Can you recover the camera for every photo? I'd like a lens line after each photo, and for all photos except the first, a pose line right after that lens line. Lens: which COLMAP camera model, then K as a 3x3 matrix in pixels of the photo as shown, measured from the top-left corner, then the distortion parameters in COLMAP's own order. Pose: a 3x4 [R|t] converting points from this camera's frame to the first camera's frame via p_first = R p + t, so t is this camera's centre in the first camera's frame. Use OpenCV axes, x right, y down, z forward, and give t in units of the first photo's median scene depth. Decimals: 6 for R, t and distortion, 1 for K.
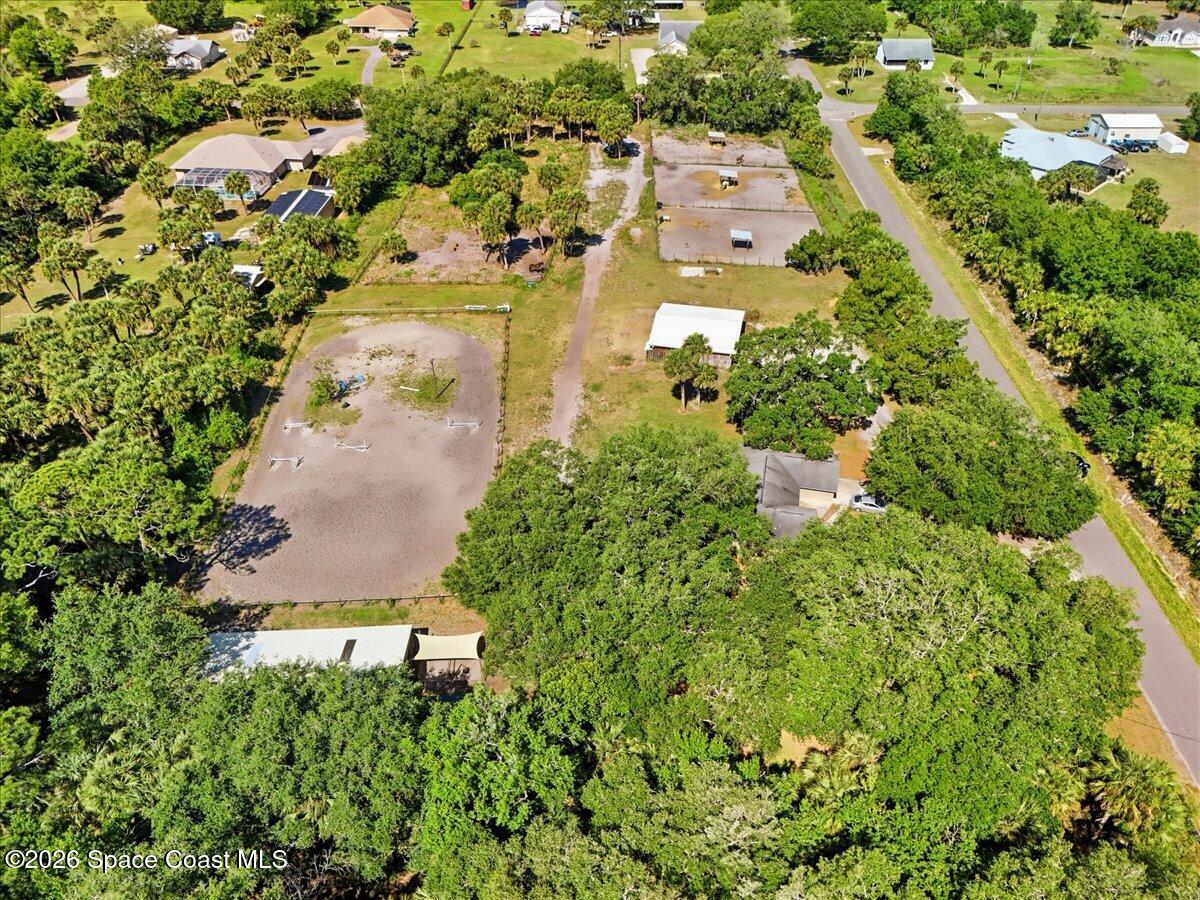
lens RADIAL K [[901.0, 0, 600.0], [0, 901.0, 450.0], [0, 0, 1]] dist [0.048819, -0.003382]
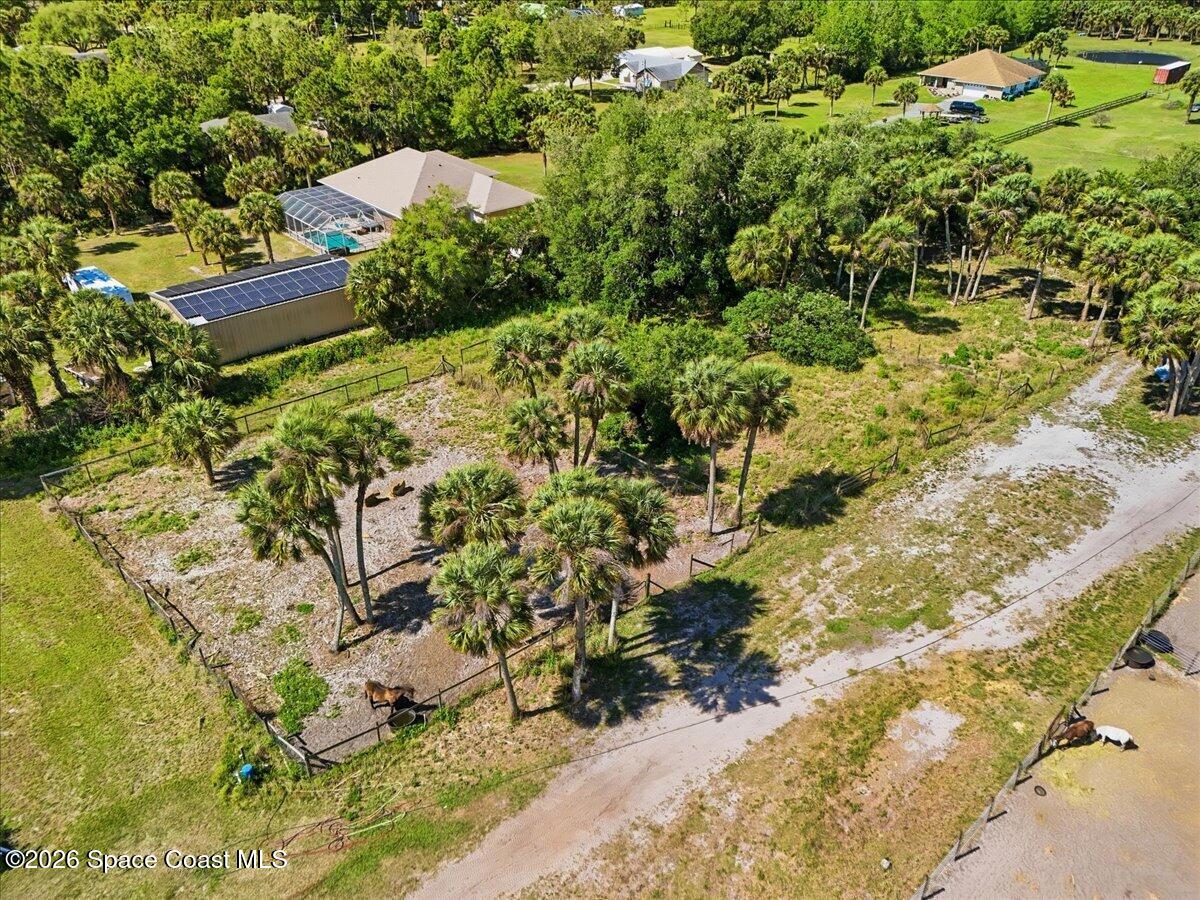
lens RADIAL K [[901.0, 0, 600.0], [0, 901.0, 450.0], [0, 0, 1]] dist [0.048819, -0.003382]
pose [[0.696933, 0.365418, -0.617052, 0.091156], [-0.431257, 0.901030, 0.046503, -0.255945], [0.572975, 0.233699, 0.785547, 0.678351]]
